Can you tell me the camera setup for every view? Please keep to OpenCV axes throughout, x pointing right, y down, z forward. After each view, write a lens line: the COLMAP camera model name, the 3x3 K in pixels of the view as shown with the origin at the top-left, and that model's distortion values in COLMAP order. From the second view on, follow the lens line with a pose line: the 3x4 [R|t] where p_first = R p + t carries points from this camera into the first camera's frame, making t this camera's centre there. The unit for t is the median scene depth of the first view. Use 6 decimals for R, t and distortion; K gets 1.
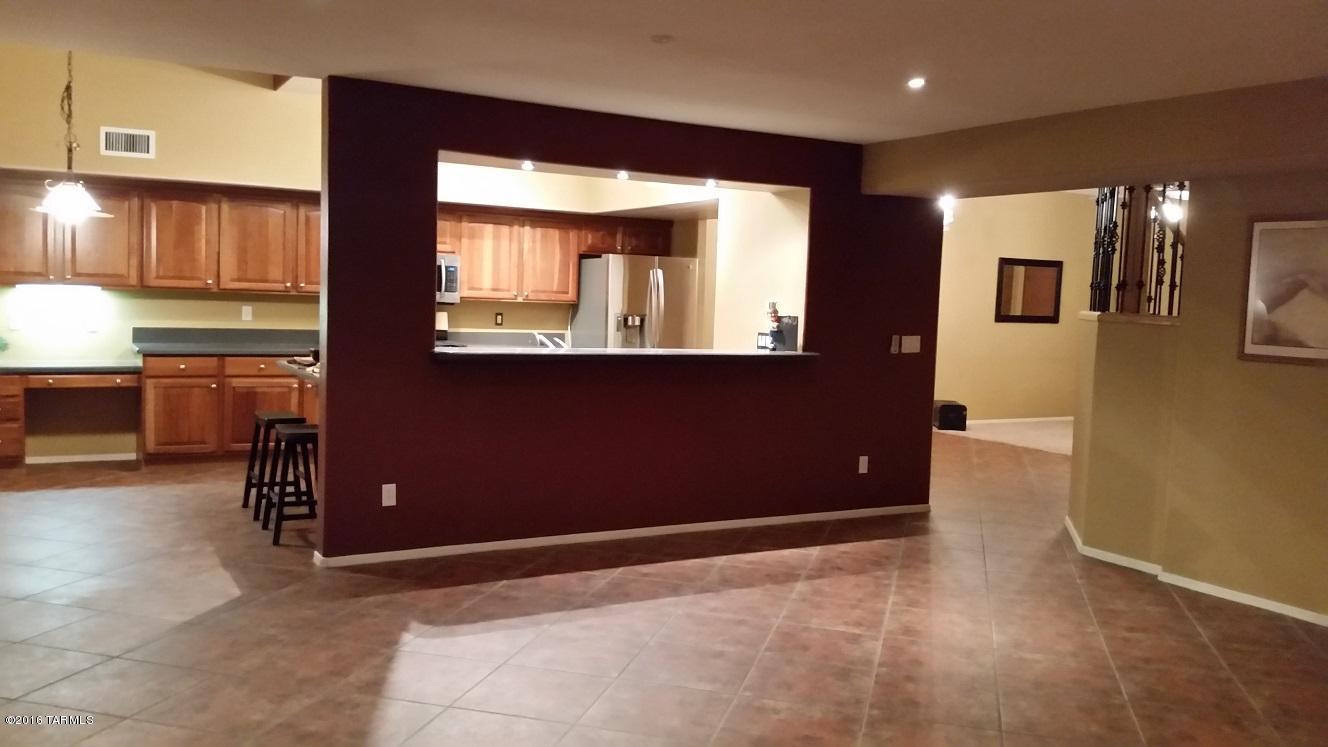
lens RADIAL K [[1087.4, 0, 664.0], [0, 1087.4, 373.5], [0, 0, 1]] dist [0.135397, -0.280917]
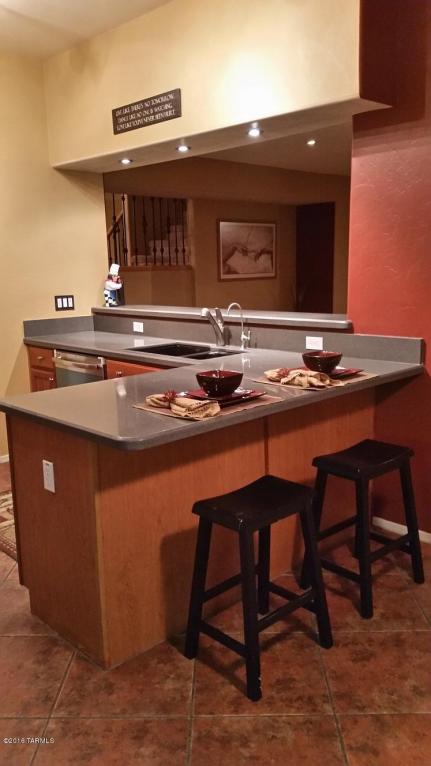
lens RADIAL K [[627.2, 0, 215.5], [0, 627.2, 383.0], [0, 0, 1]] dist [0.135397, -0.280917]
pose [[-0.258924, -0.208510, 0.943123, -0.514394], [0.085769, 0.967601, 0.237468, -0.079875], [-0.962082, 0.142377, -0.232652, 0.873403]]
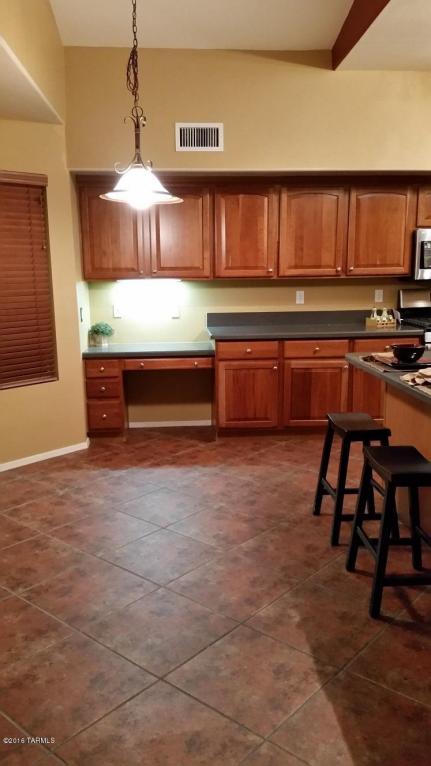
lens RADIAL K [[647.5, 0, 215.5], [0, 647.5, 383.0], [0, 0, 1]] dist [0.065526, 0.003724]
pose [[0.903094, 0.028029, -0.428527, -0.188844], [0.012486, 0.995732, 0.091443, -0.032355], [0.429261, -0.087932, 0.898890, 0.404855]]
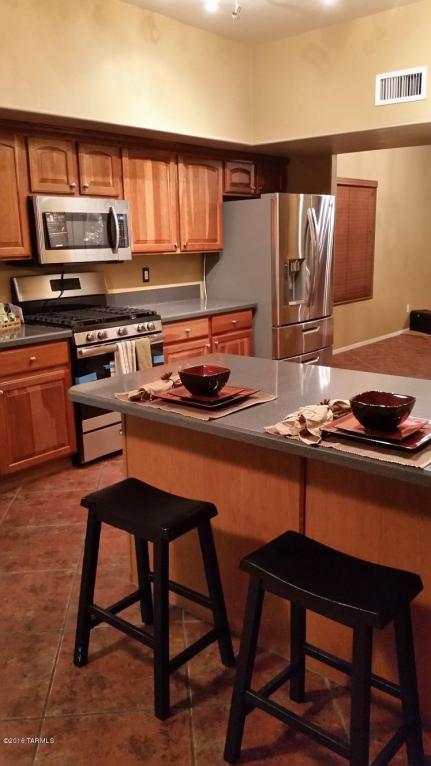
lens RADIAL K [[627.2, 0, 215.5], [0, 627.2, 383.0], [0, 0, 1]] dist [0.135397, -0.280917]
pose [[0.931462, -0.132291, 0.338936, -0.333954], [0.077039, 0.982145, 0.171625, -0.055415], [-0.355589, -0.133751, 0.925023, 0.575470]]
